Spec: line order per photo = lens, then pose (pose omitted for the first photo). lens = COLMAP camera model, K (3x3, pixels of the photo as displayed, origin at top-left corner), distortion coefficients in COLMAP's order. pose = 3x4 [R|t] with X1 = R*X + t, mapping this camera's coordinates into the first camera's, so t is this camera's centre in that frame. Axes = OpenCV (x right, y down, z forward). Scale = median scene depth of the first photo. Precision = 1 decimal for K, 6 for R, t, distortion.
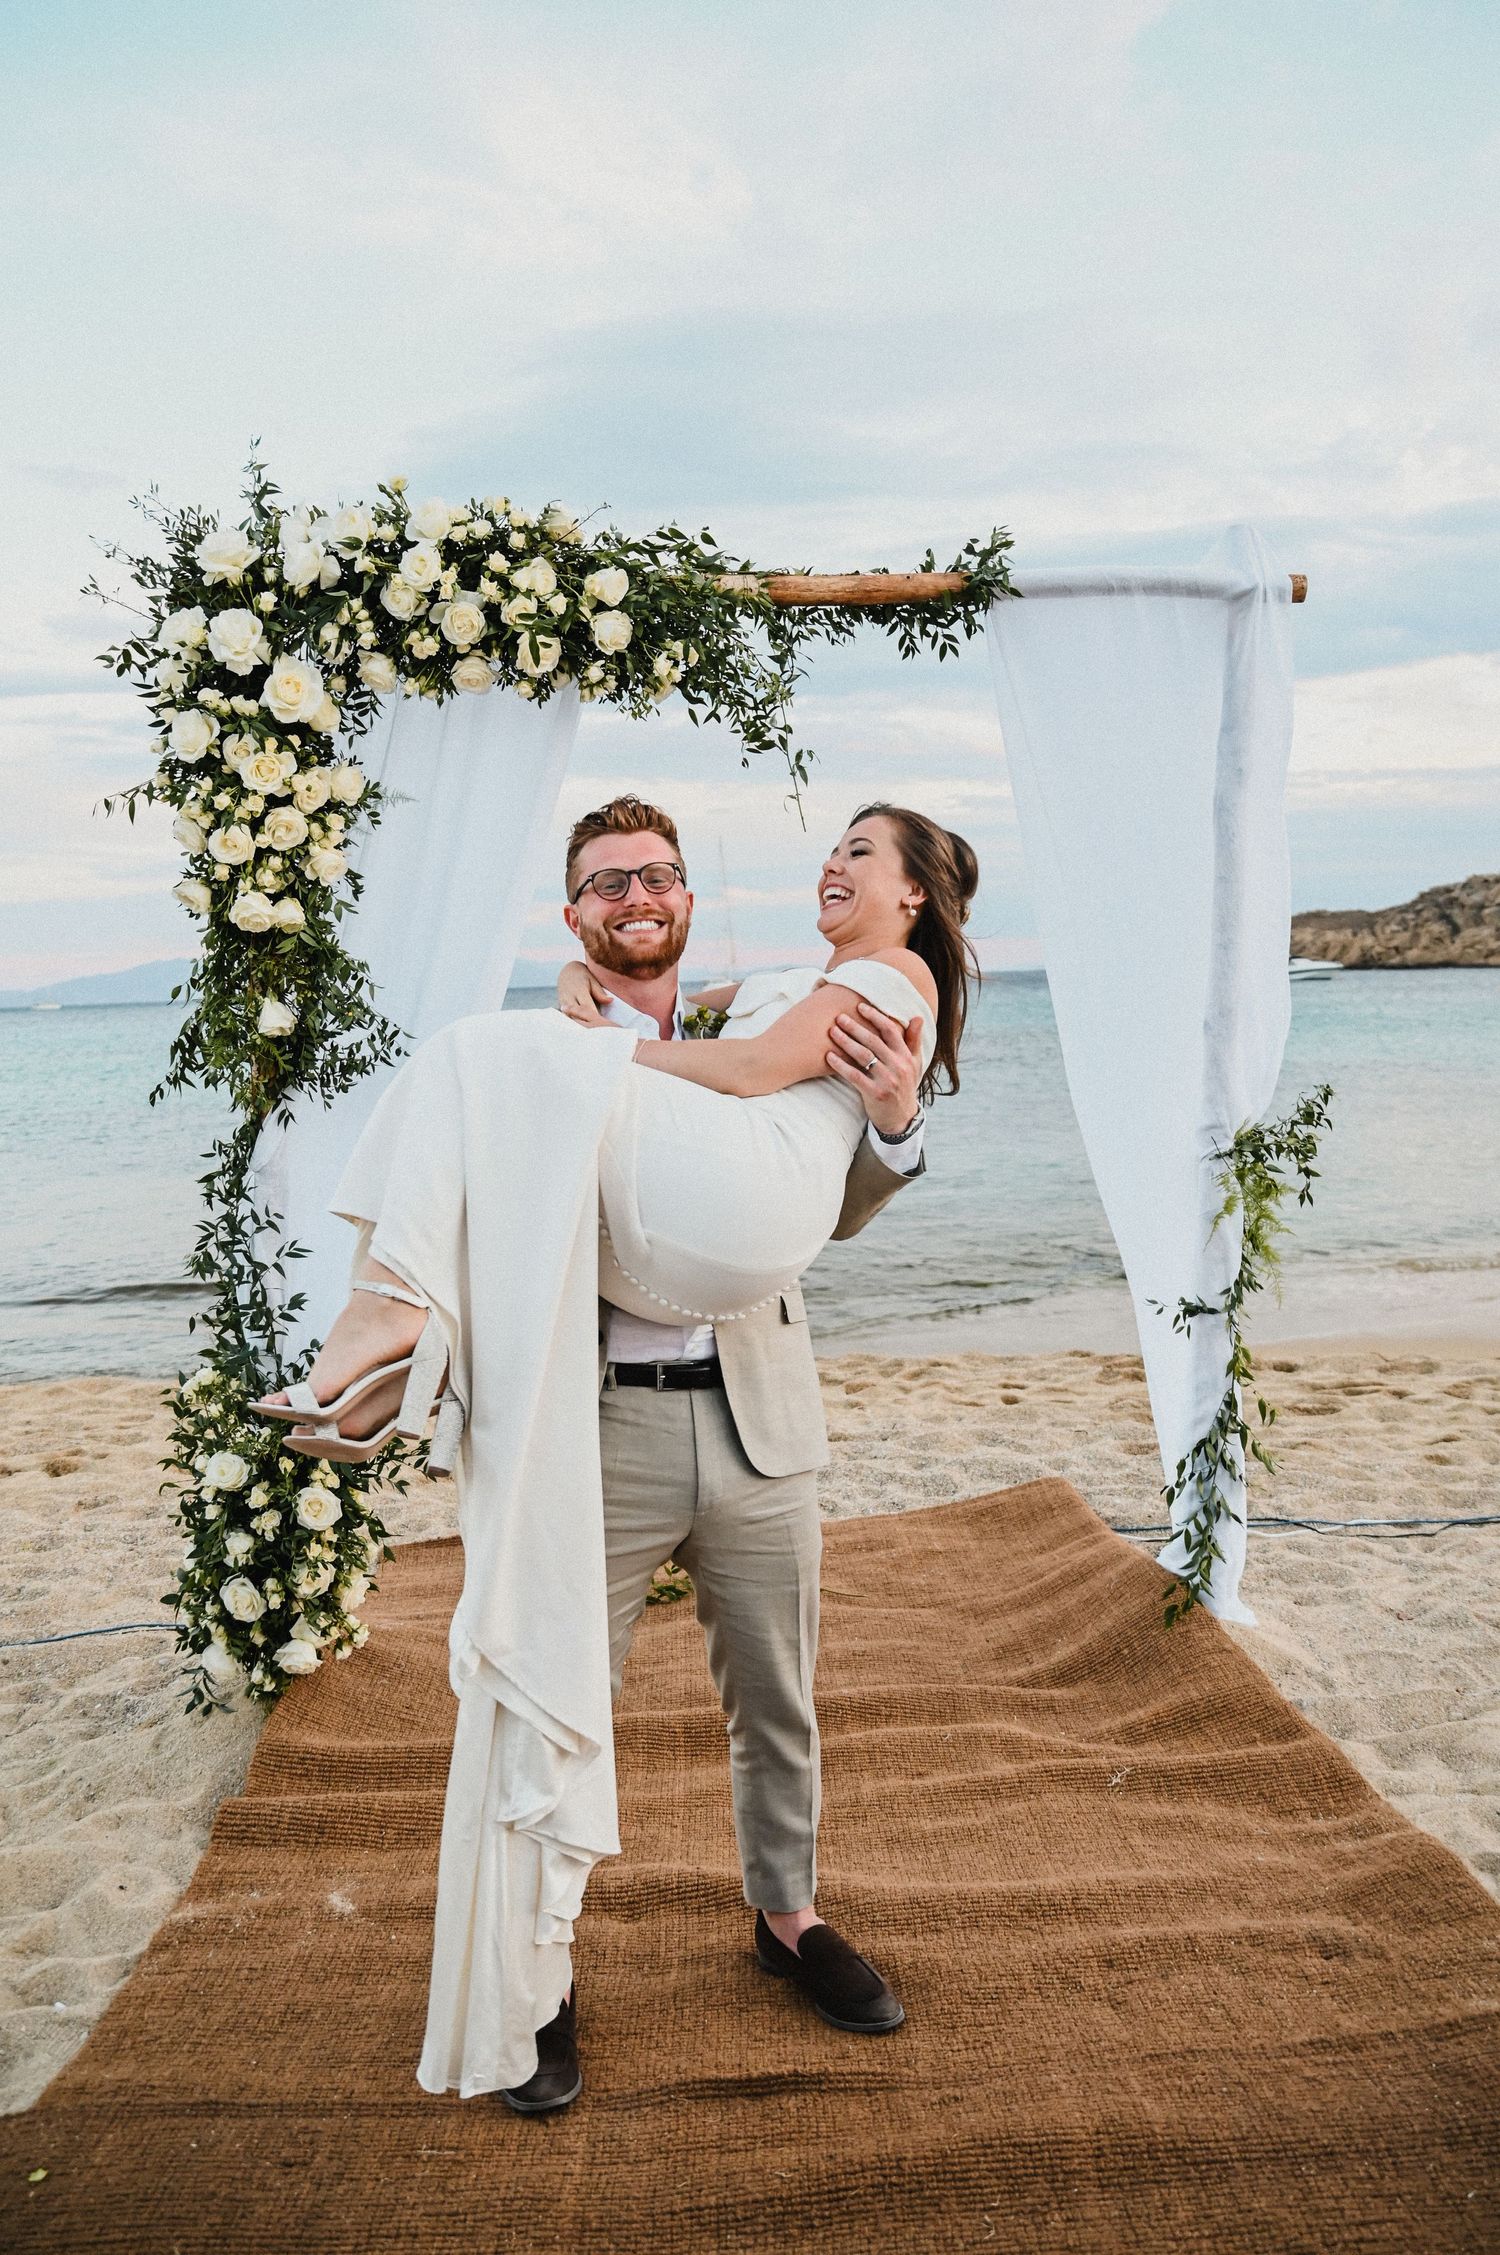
lens RADIAL K [[1643.8, 0, 750.8], [0, 1643.8, 1121.5], [0, 0, 1]] dist [-0.102627, 0.083193]
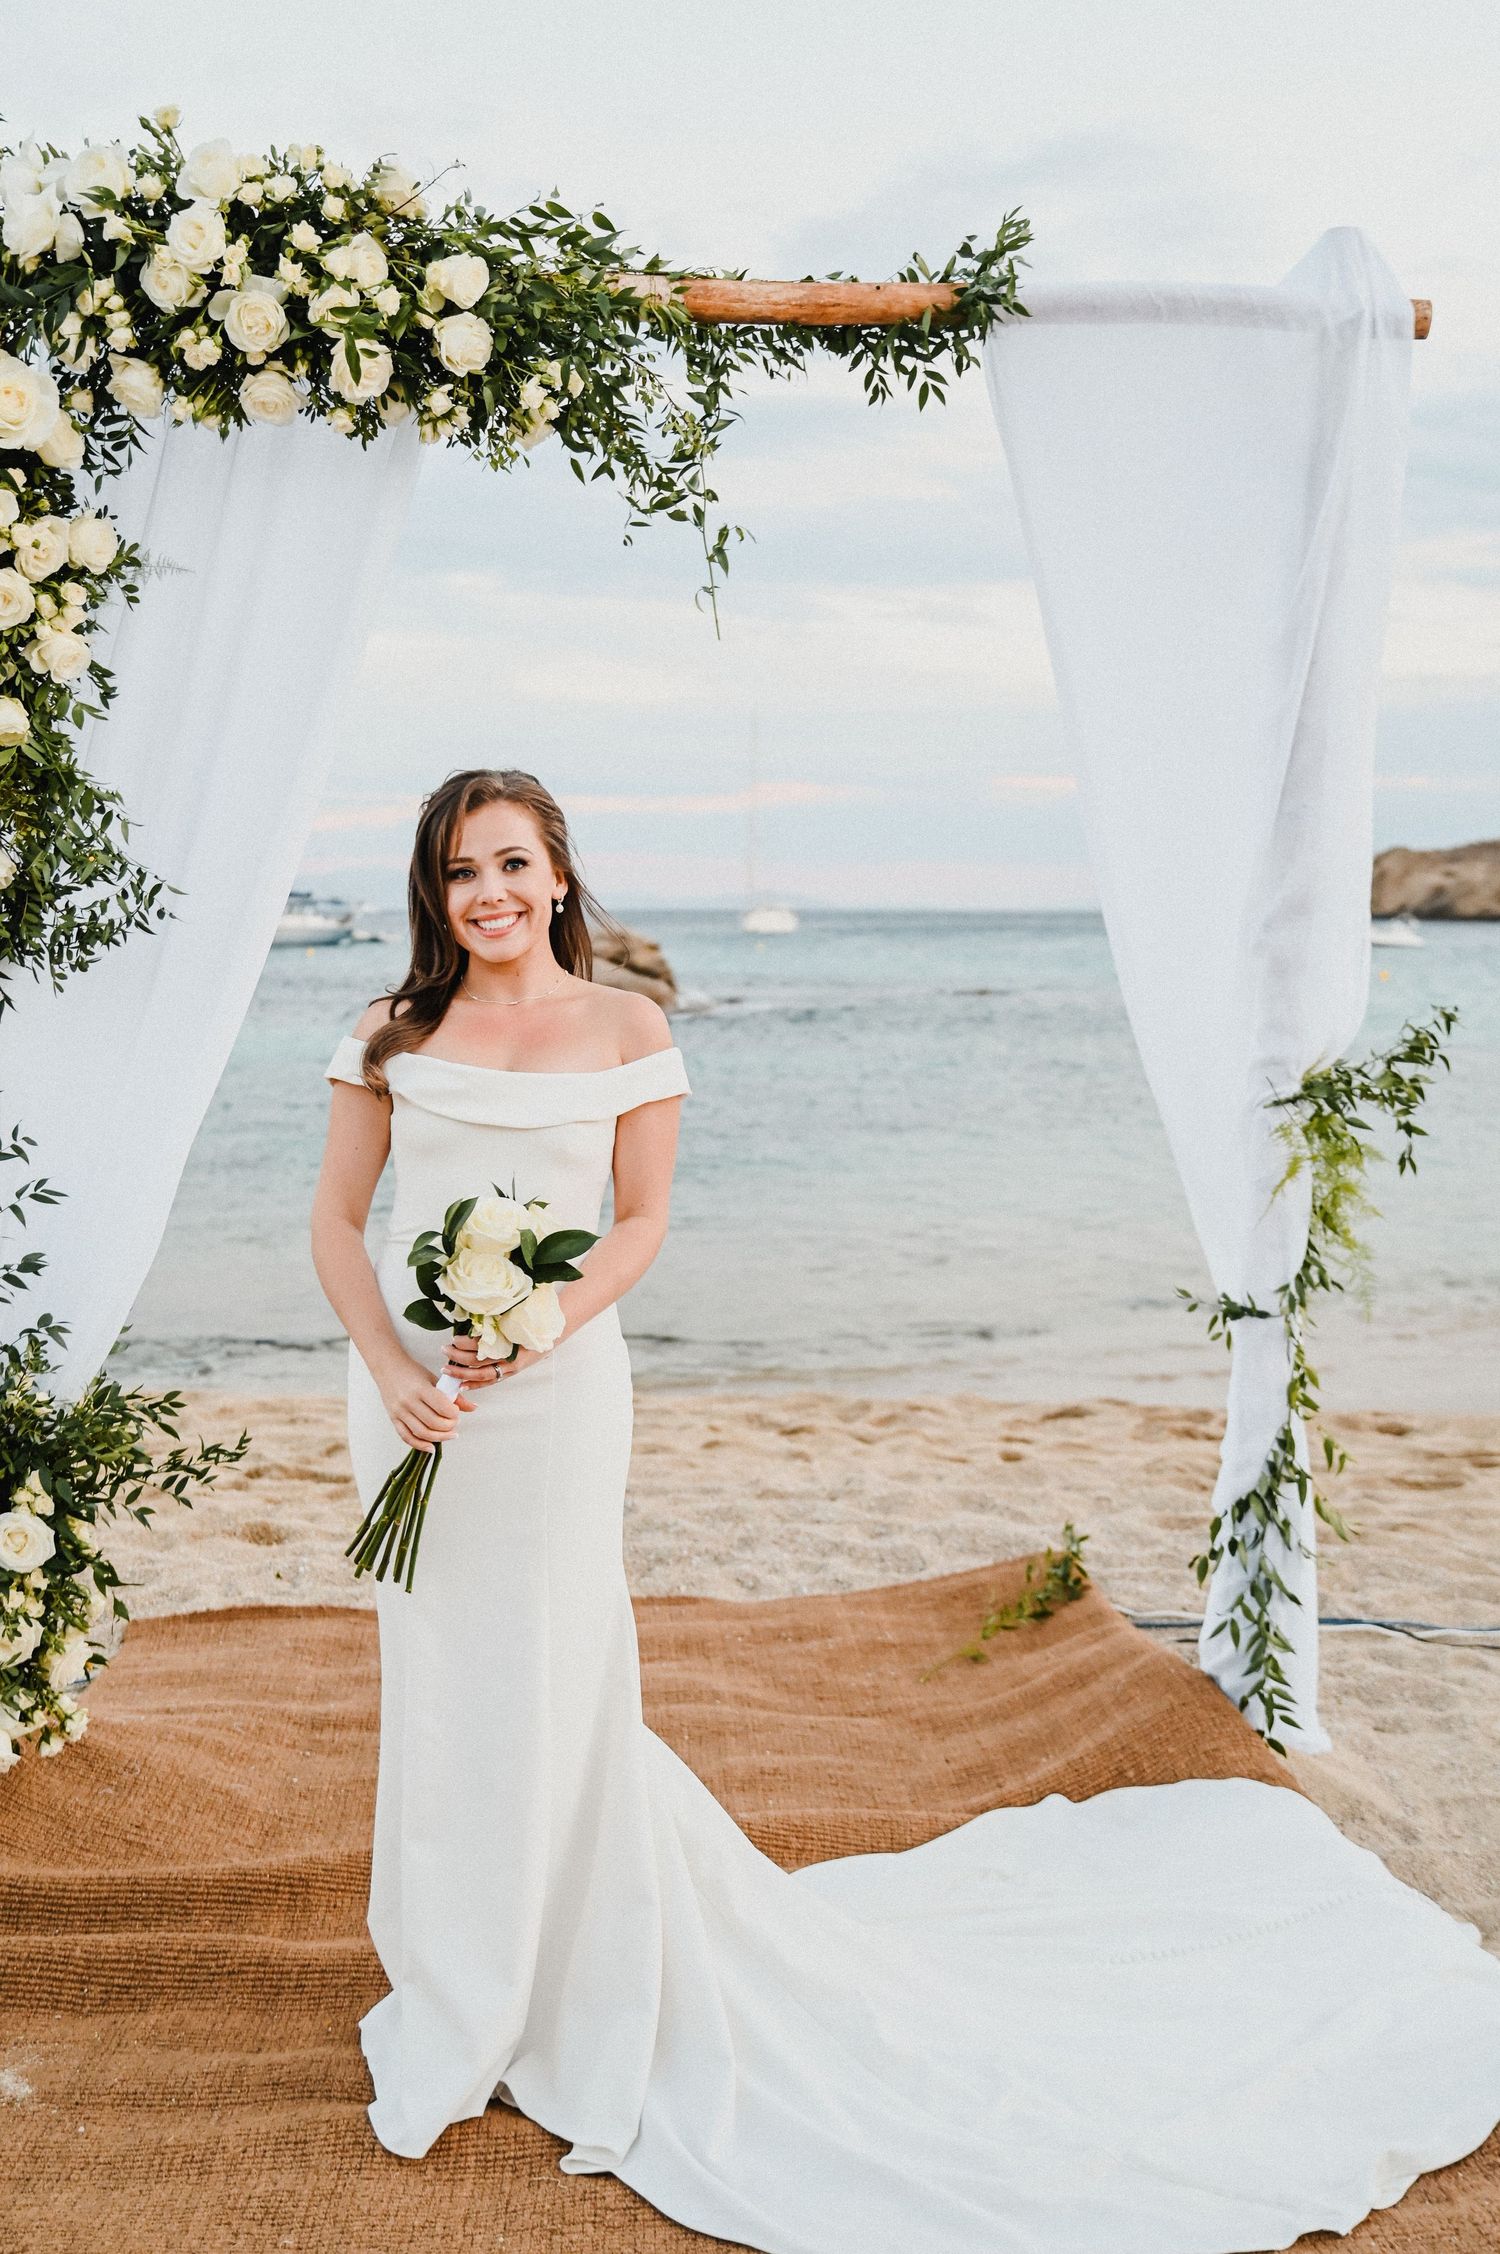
lens RADIAL K [[2247.1, 0, 748.6], [0, 2247.1, 1130.4], [0, 0, 1]] dist [-0.008560, 0.062797]
pose [[0.999313, 0.032665, 0.017492, 0.034510], [-0.032829, 0.999419, 0.009170, 0.034749], [-0.017182, -0.009738, 0.999805, -0.006816]]
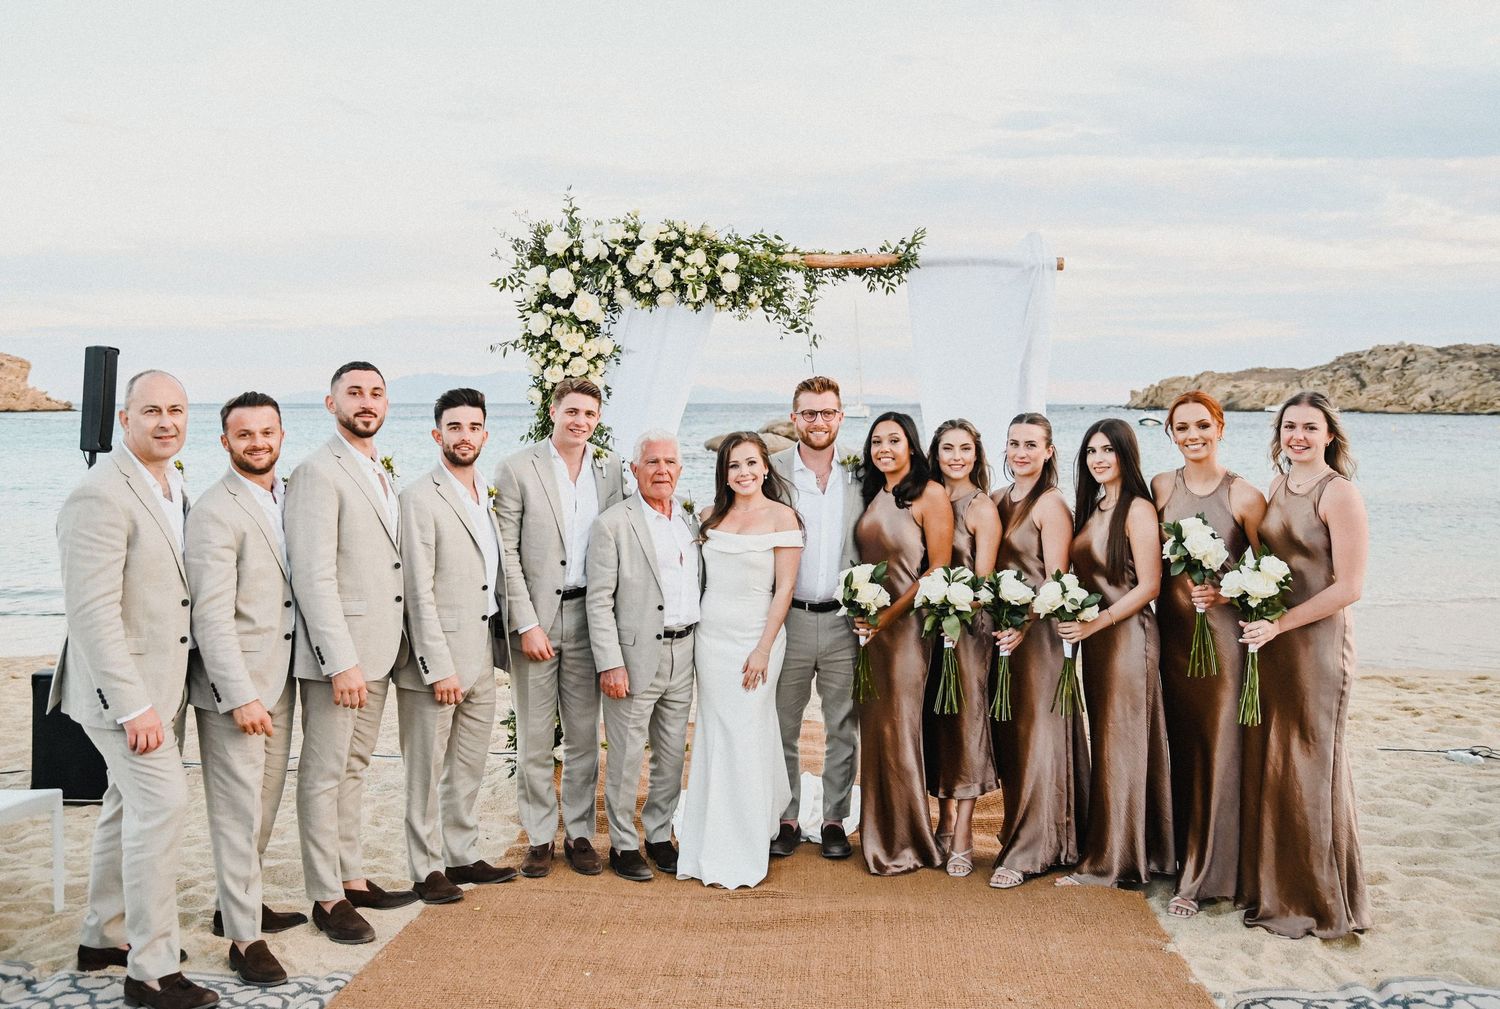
lens RADIAL K [[1233.9, 0, 756.0], [0, 1233.9, 451.1], [0, 0, 1]] dist [-0.095025, 0.059135]
pose [[0.996690, 0.038288, -0.071717, 0.073089], [-0.041334, 0.998284, -0.041479, -0.007905], [0.070006, 0.044306, 0.996562, -0.610250]]
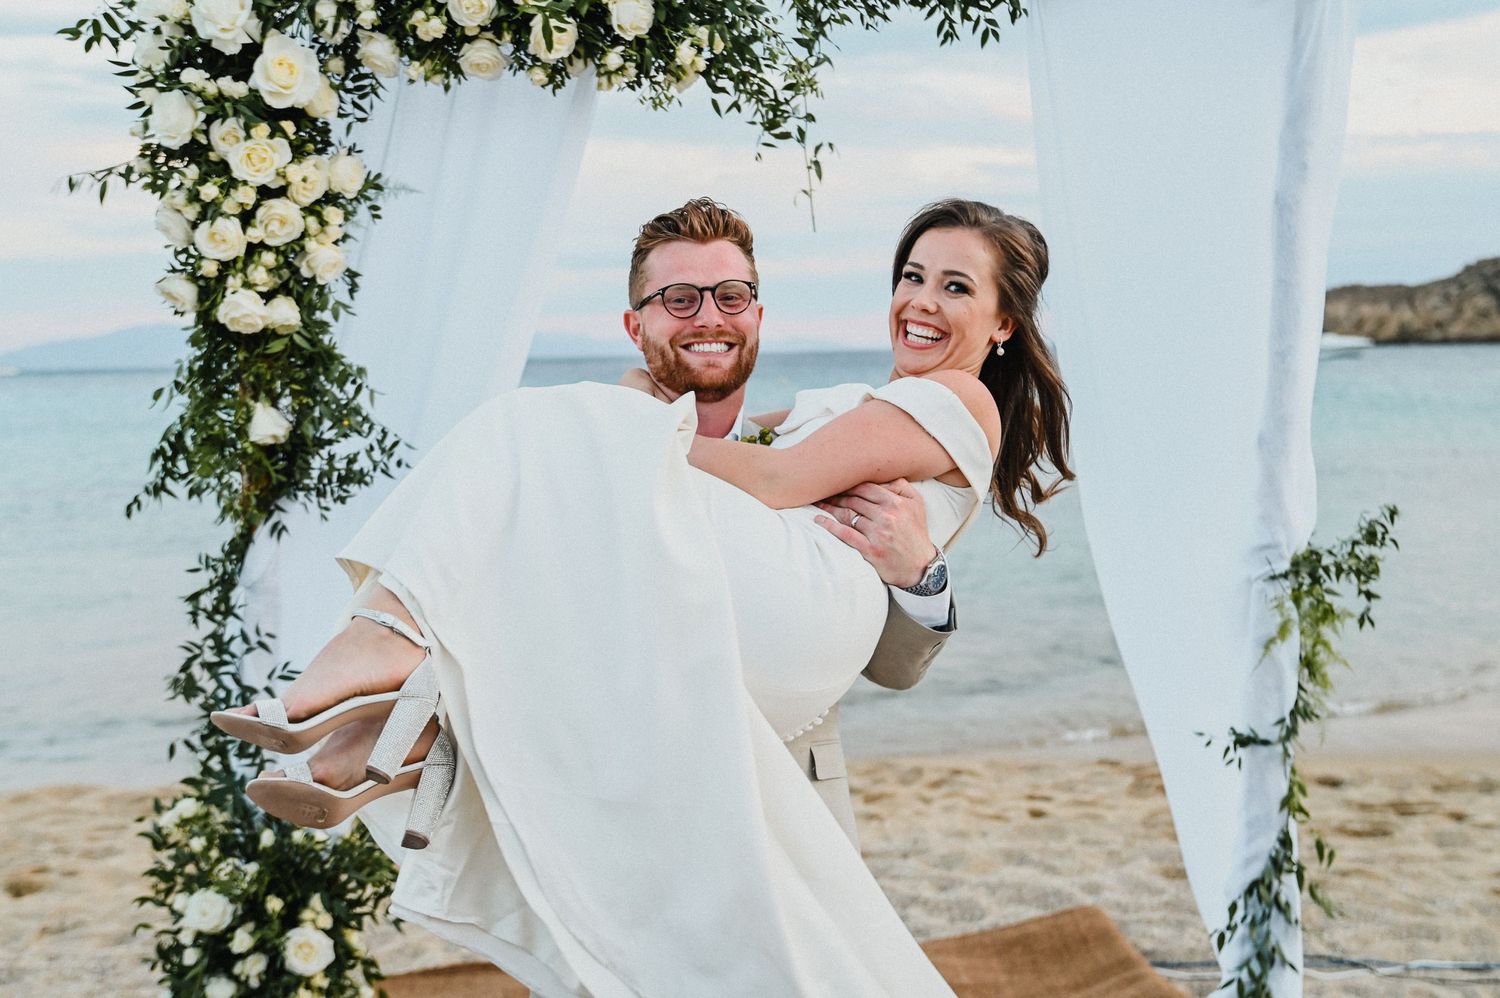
lens RADIAL K [[1686.9, 0, 758.0], [0, 1686.9, 502.8], [0, 0, 1]] dist [0.024805, 0.056138]
pose [[0.999964, 0.008457, 0.000436, -0.010849], [-0.008458, 0.999956, 0.004149, -0.025198], [-0.000401, -0.004152, 0.999991, 0.029996]]
